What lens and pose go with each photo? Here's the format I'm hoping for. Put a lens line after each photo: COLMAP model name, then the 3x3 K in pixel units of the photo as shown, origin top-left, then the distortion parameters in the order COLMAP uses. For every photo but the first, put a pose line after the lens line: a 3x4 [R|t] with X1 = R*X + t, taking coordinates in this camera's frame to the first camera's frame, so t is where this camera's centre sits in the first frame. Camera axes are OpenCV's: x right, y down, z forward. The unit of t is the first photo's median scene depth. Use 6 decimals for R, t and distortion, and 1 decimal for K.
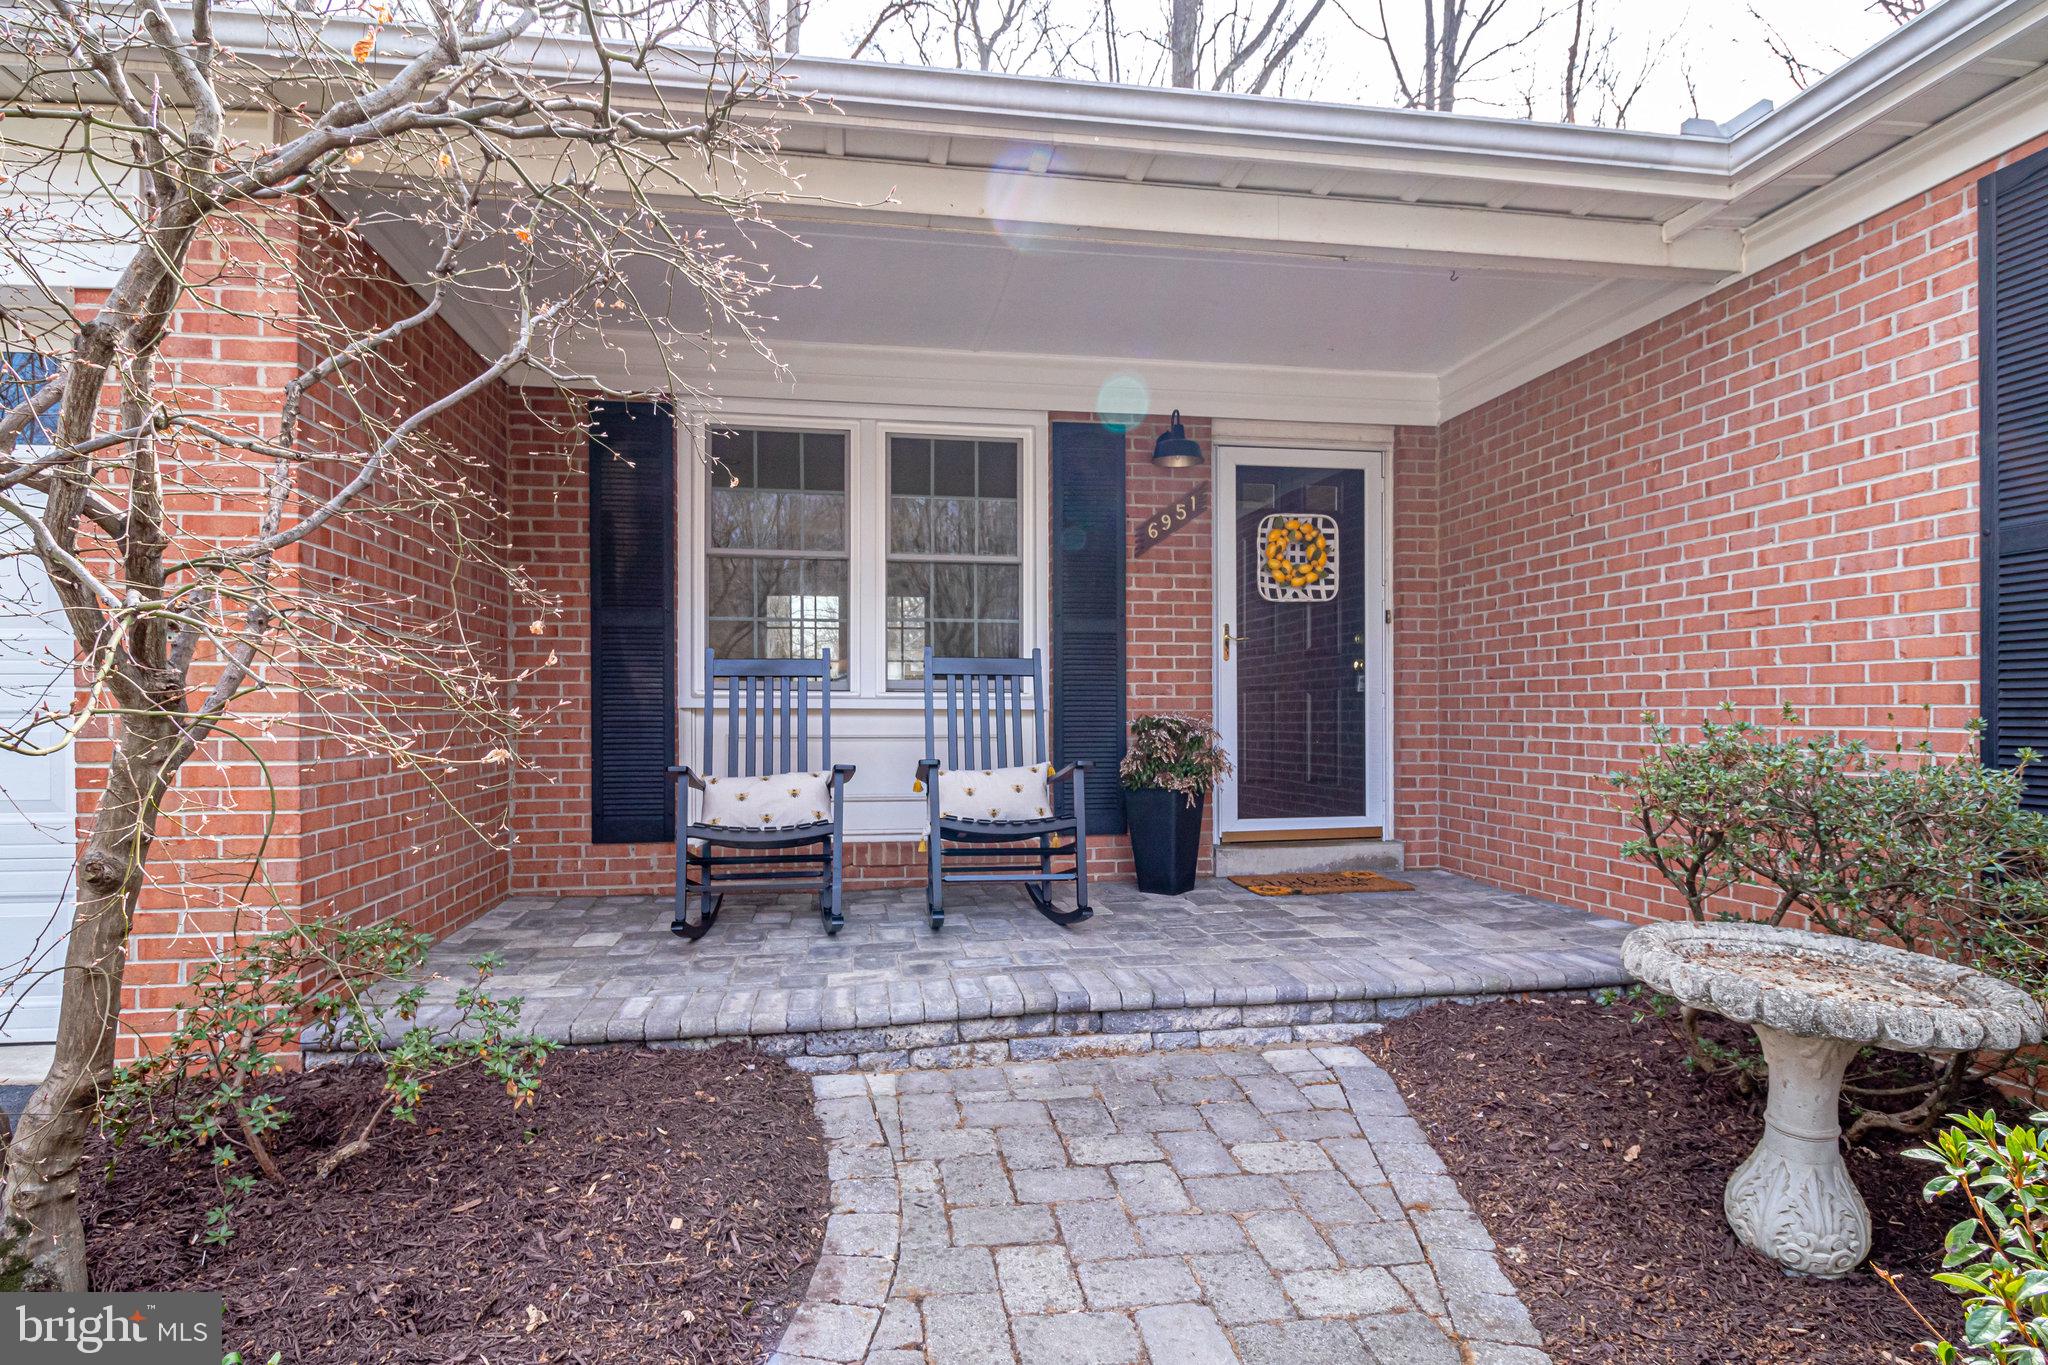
lens RADIAL K [[1149.1, 0, 1032.0], [0, 1149.1, 699.1], [0, 0, 1]] dist [-0.002270, 0.000653]
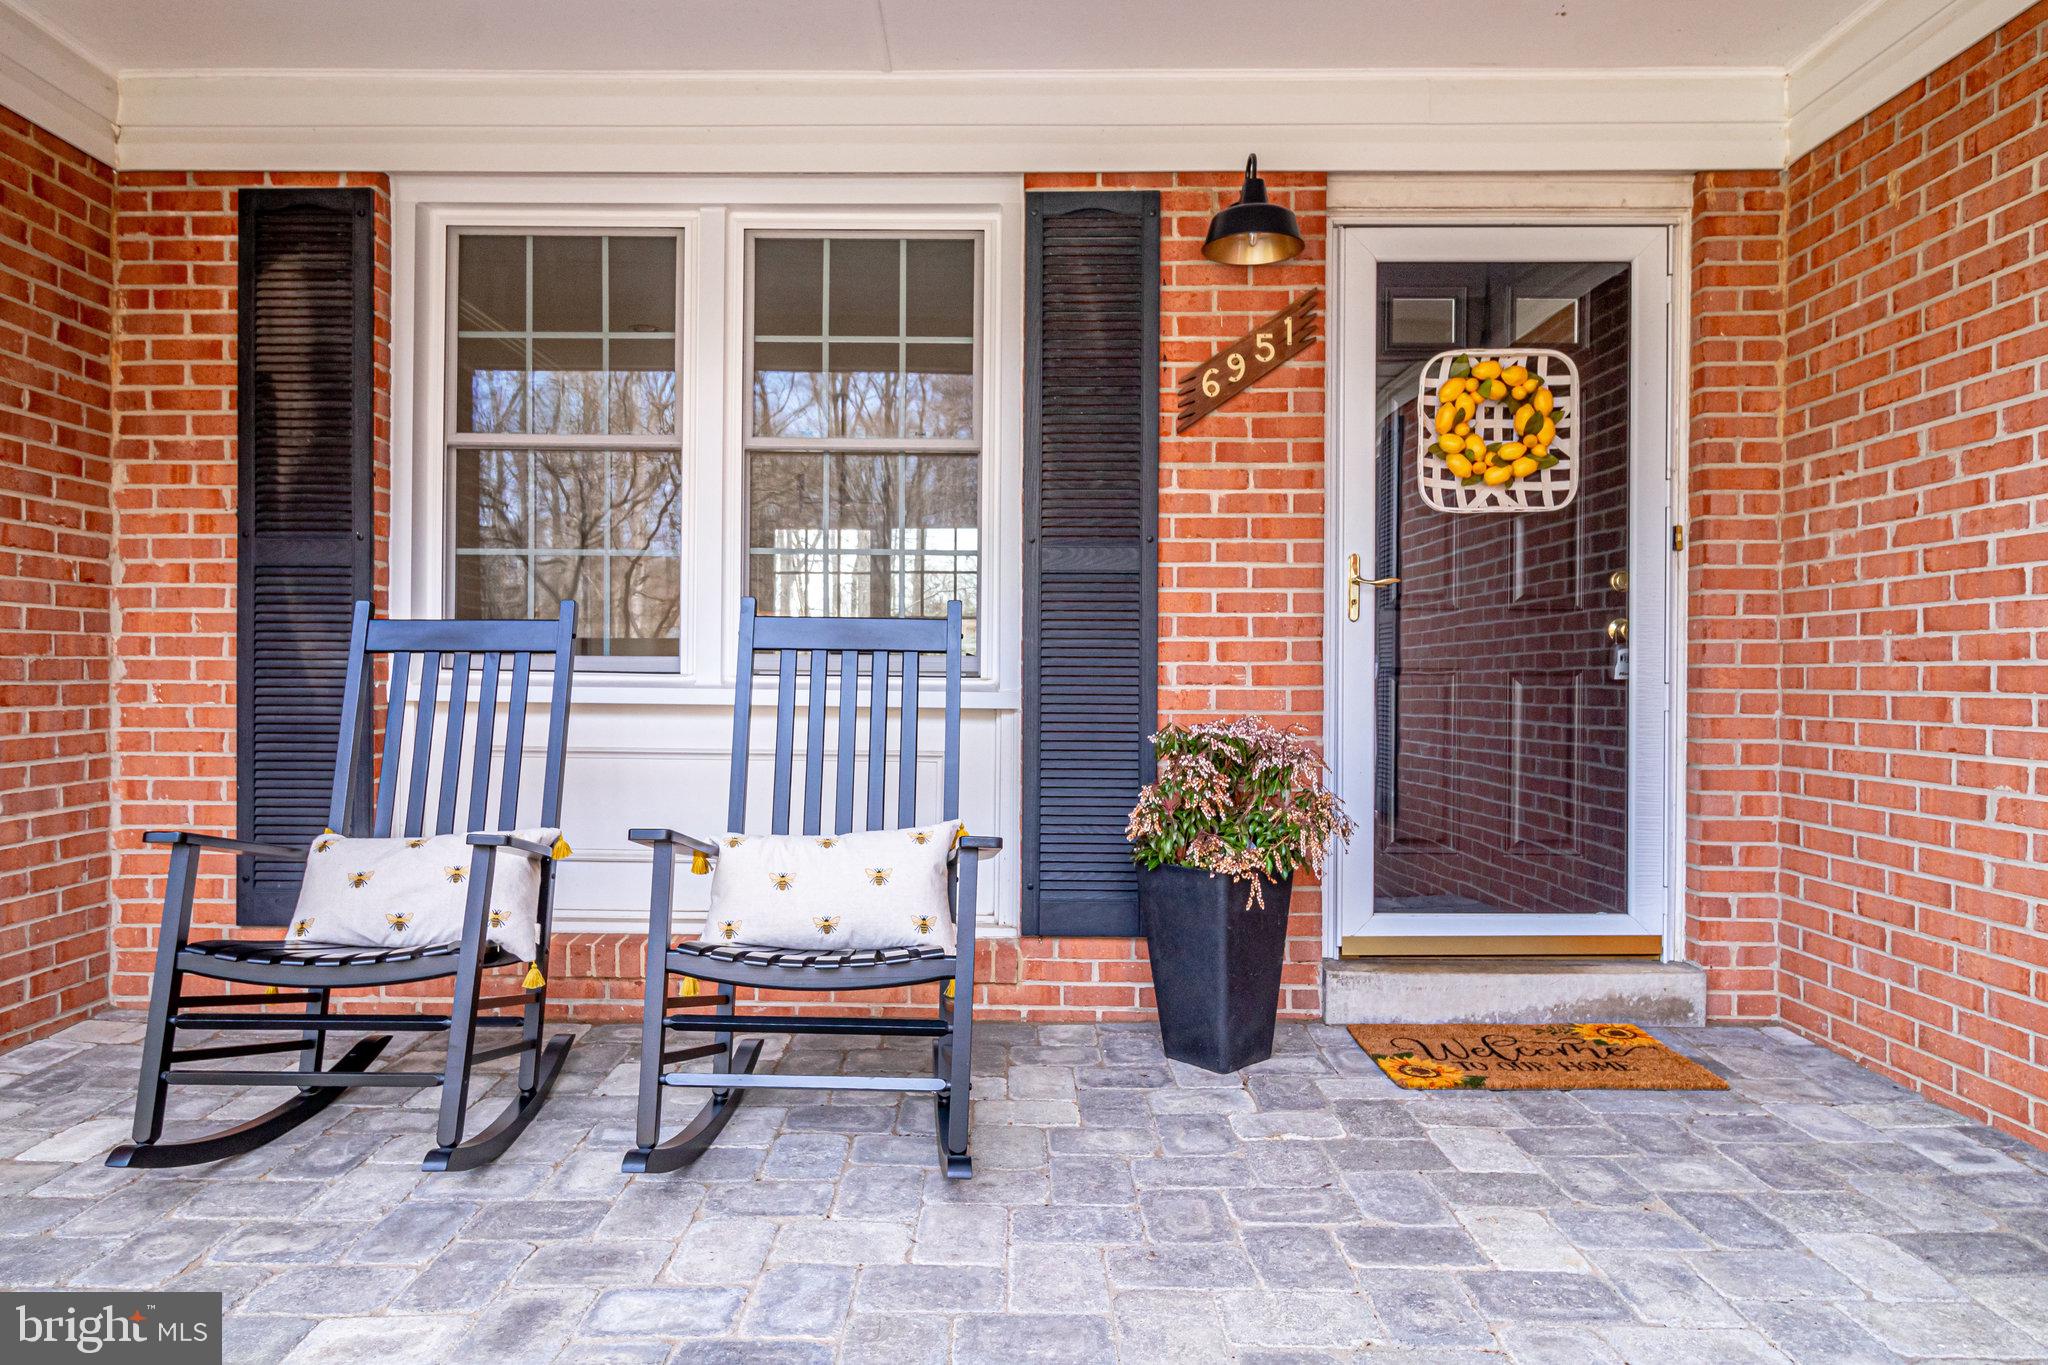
lens RADIAL K [[1257.9, 0, 1012.7], [0, 1257.9, 663.3], [0, 0, 1]] dist [0.004840, -0.007430]
pose [[0.981648, 0.007282, -0.190561, 0.127139], [-0.006119, 0.999959, 0.006691, -0.017117], [0.190602, -0.005402, 0.981652, 0.393204]]
